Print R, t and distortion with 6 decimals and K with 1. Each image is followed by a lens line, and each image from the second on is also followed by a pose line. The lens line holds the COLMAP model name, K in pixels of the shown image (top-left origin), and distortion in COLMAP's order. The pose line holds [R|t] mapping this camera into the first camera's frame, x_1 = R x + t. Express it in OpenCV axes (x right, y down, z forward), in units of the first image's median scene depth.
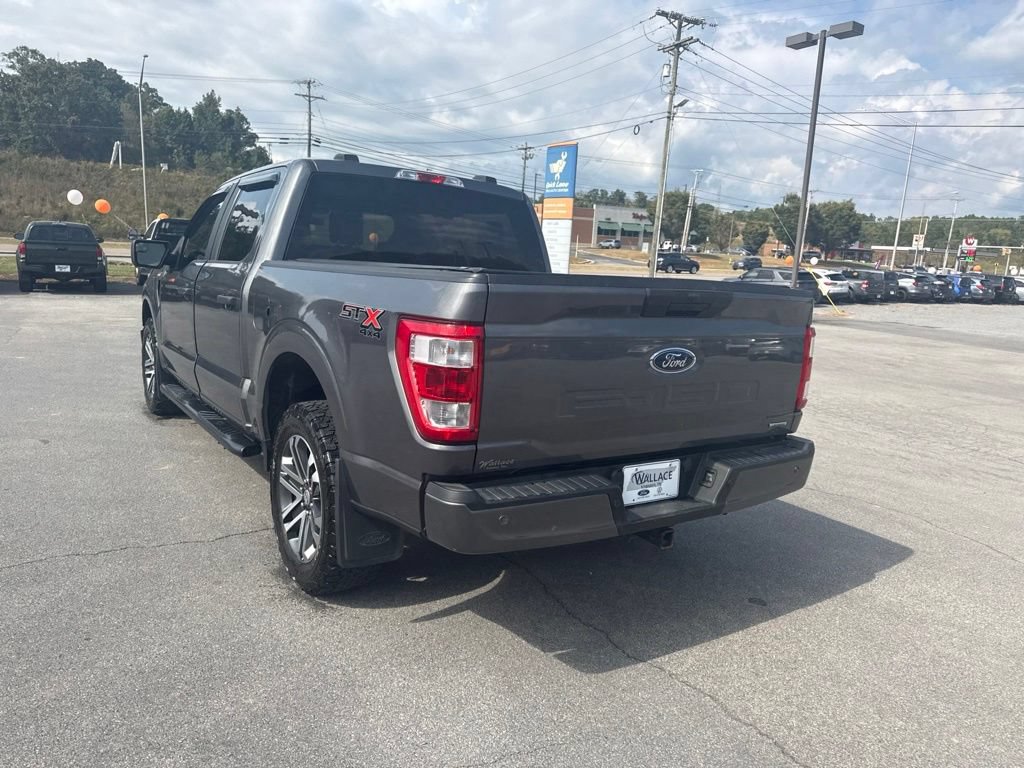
lens RADIAL K [[730.4, 0, 518.4], [0, 730.4, 388.8], [0, 0, 1]] dist [0.020646, -0.021042]
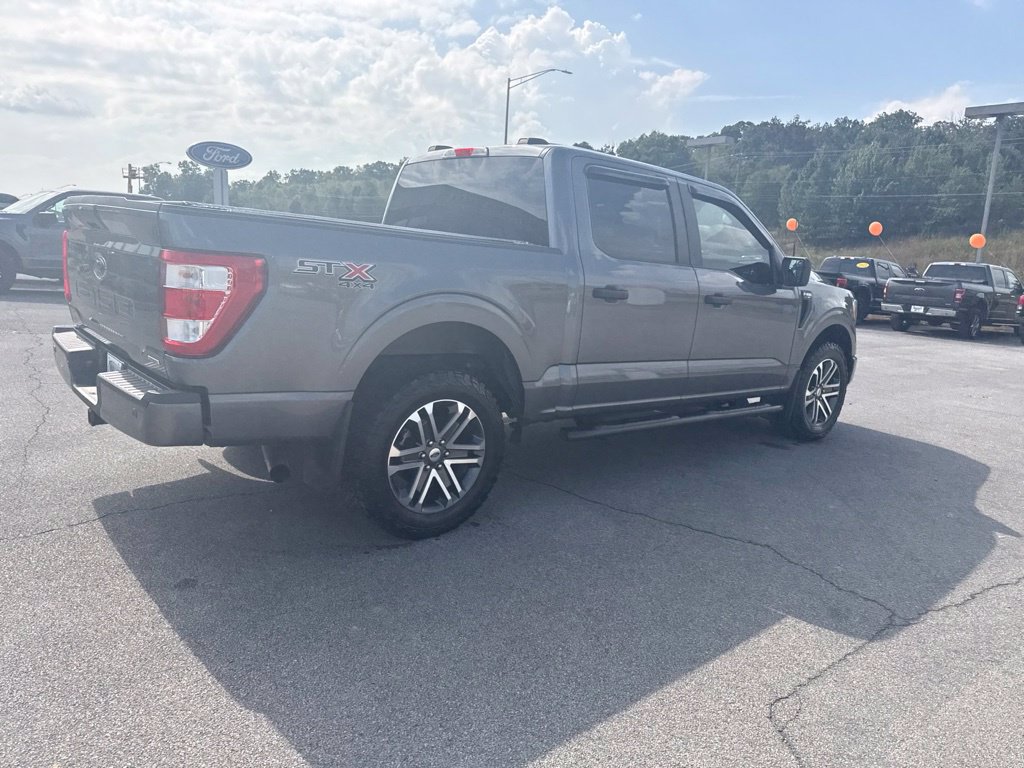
lens RADIAL K [[728.8, 0, 517.0], [0, 728.8, 388.5], [0, 0, 1]] dist [0.022095, -0.022767]
pose [[0.106495, 0.132843, -0.985399, 1.009957], [-0.235104, 0.966297, 0.104860, -0.089510], [0.966118, 0.220504, 0.134138, 1.043967]]
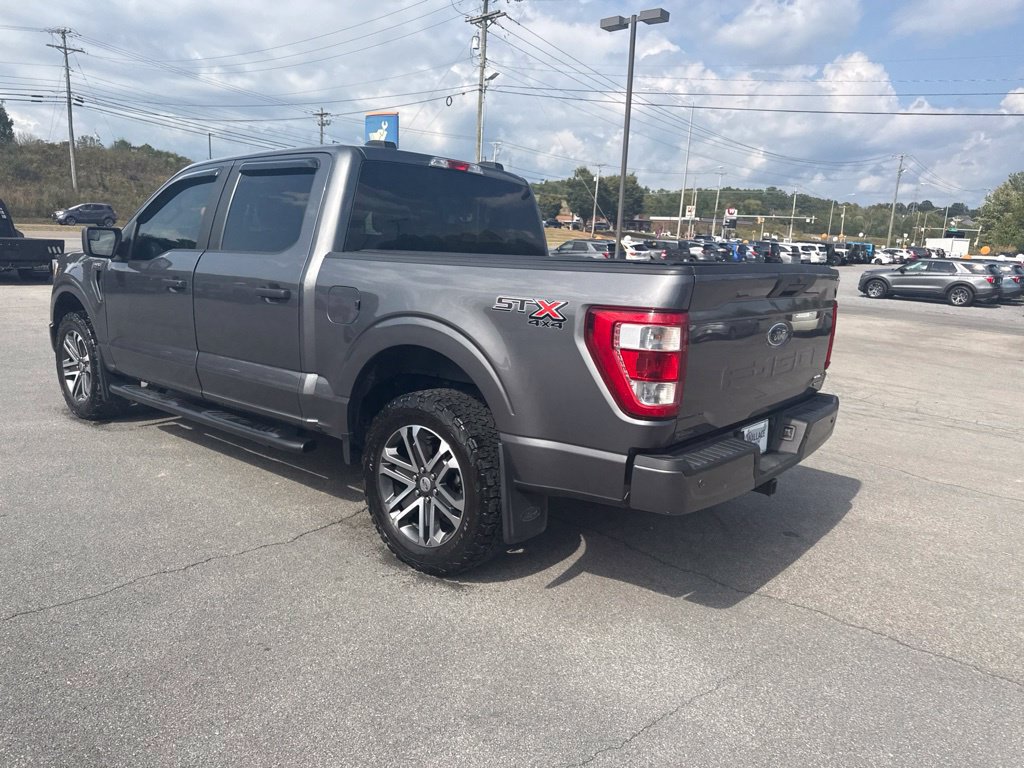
lens RADIAL K [[727.8, 0, 518.5], [0, 727.8, 390.6], [0, 0, 1]] dist [0.033732, -0.037423]
pose [[0.962806, -0.069024, 0.261230, -0.337416], [0.058359, 0.997123, 0.048375, -0.020401], [-0.263817, -0.031331, 0.964064, -0.013065]]
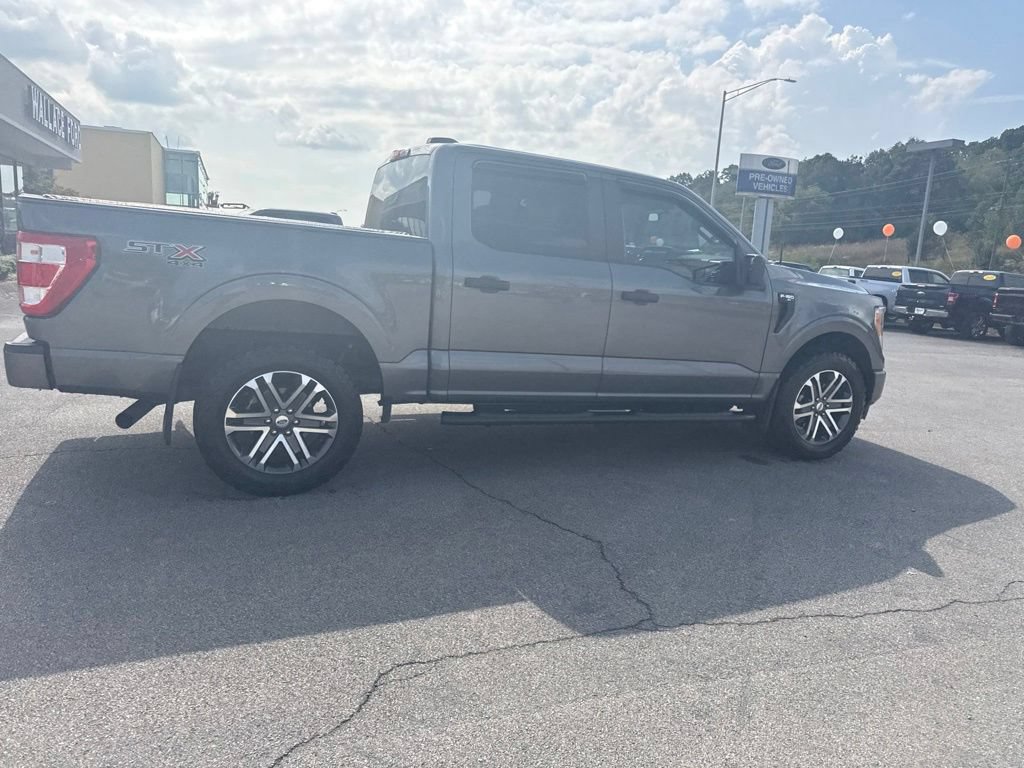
lens RADIAL K [[728.8, 0, 517.0], [0, 728.8, 388.5], [0, 0, 1]] dist [0.022095, -0.022767]
pose [[-0.202431, 0.105465, -0.973601, 1.030285], [-0.254751, 0.954285, 0.156341, -0.170491], [0.945581, 0.279674, -0.166310, 1.522243]]
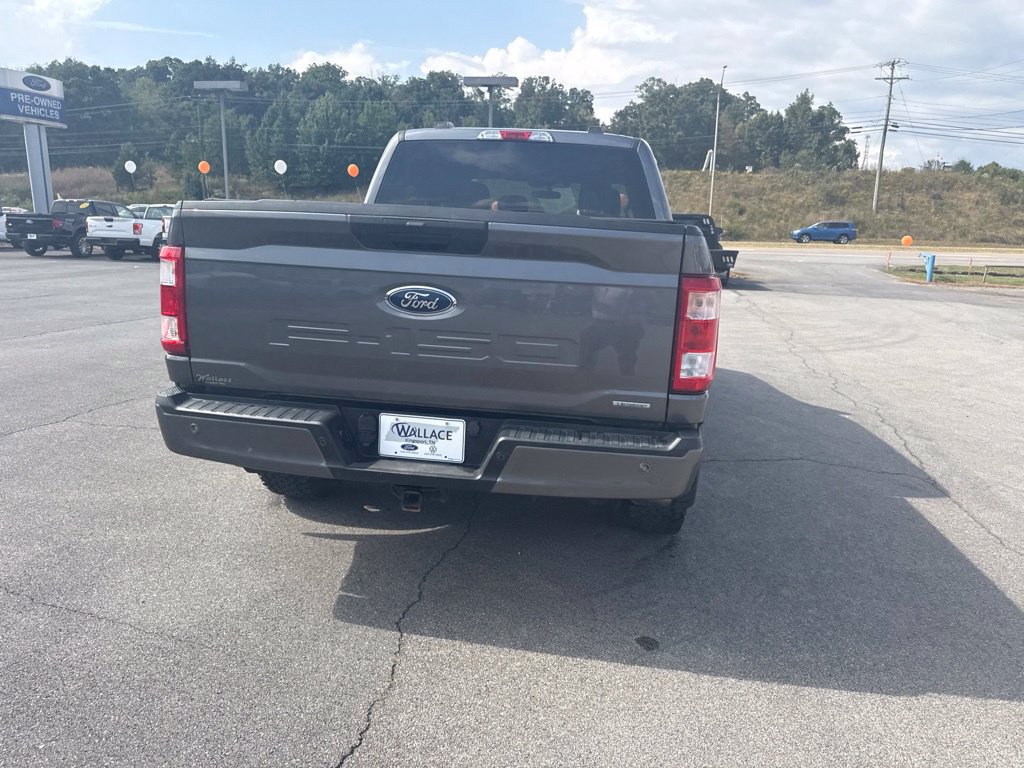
lens RADIAL K [[730.0, 0, 518.8], [0, 730.0, 378.6], [0, 0, 1]] dist [0.024909, -0.029005]
pose [[0.730571, 0.106829, -0.674428, 0.615308], [-0.114016, 0.992905, 0.033768, 0.007878], [0.673250, 0.052226, 0.737568, 0.293144]]
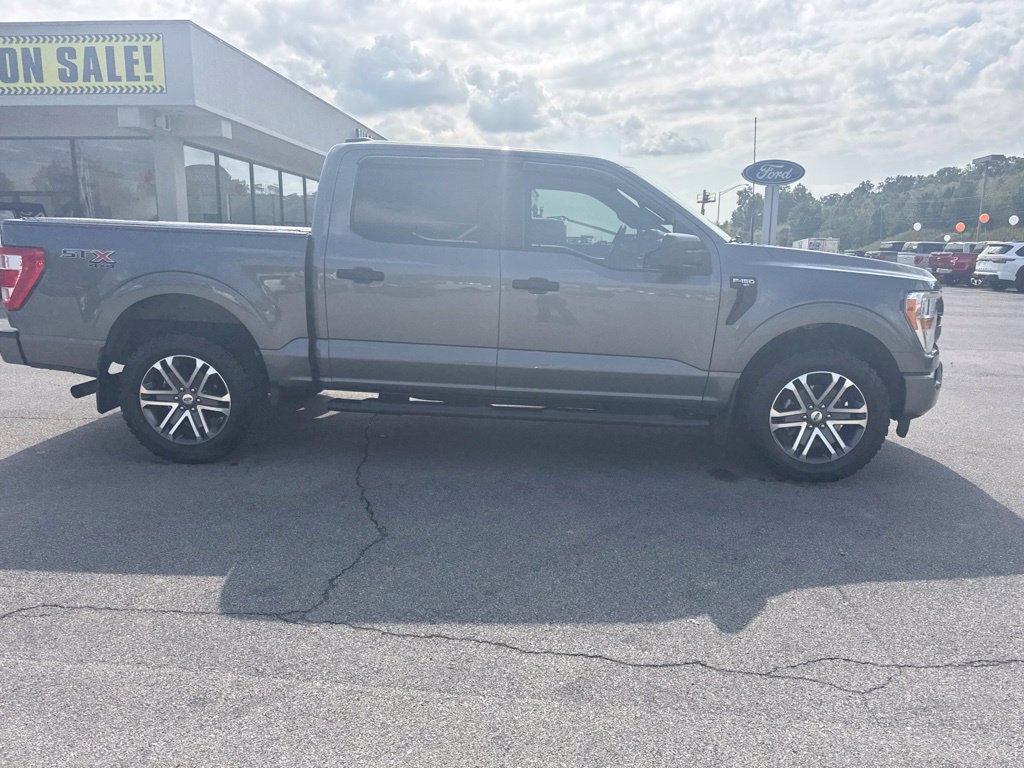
lens RADIAL K [[729.5, 0, 517.6], [0, 729.5, 382.5], [0, 0, 1]] dist [0.014218, -0.013406]
pose [[-0.609504, 0.080891, -0.788645, 0.732348], [-0.196219, 0.948437, 0.248929, -0.299499], [0.768116, 0.306471, -0.562204, 2.084290]]
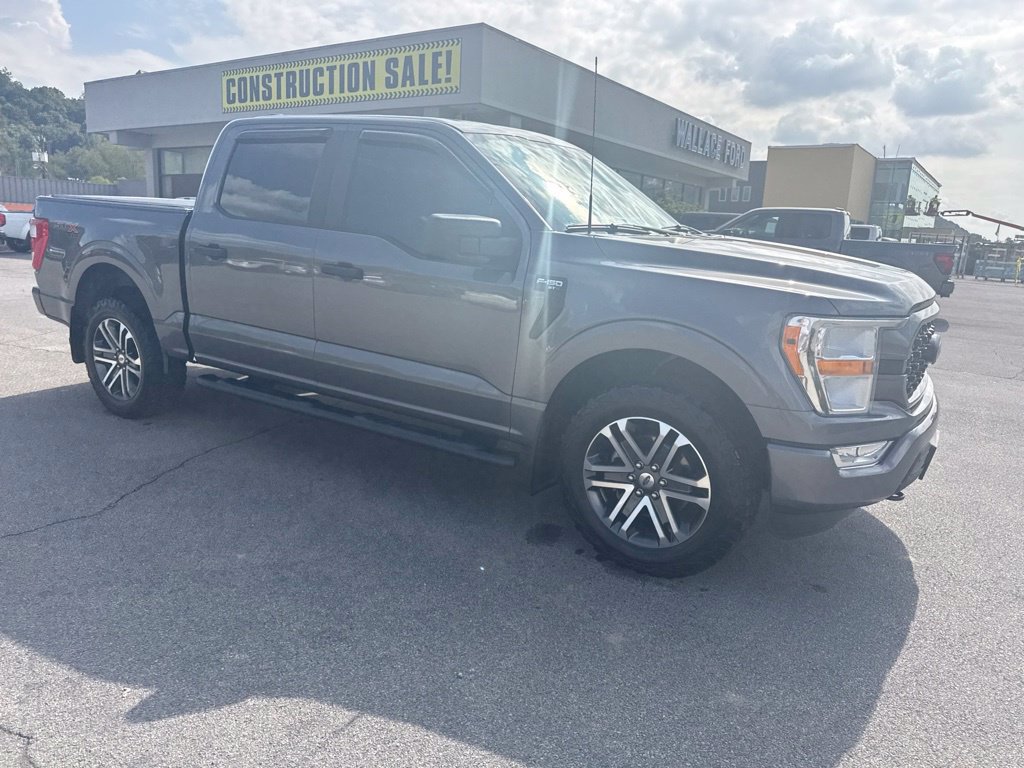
lens RADIAL K [[729.5, 0, 517.6], [0, 729.5, 382.5], [0, 0, 1]] dist [0.014218, -0.013406]
pose [[-0.916414, -0.015313, -0.399939, 0.045308], [-0.167342, 0.922389, 0.348130, -0.403946], [0.363568, 0.385958, -0.847853, 2.383320]]
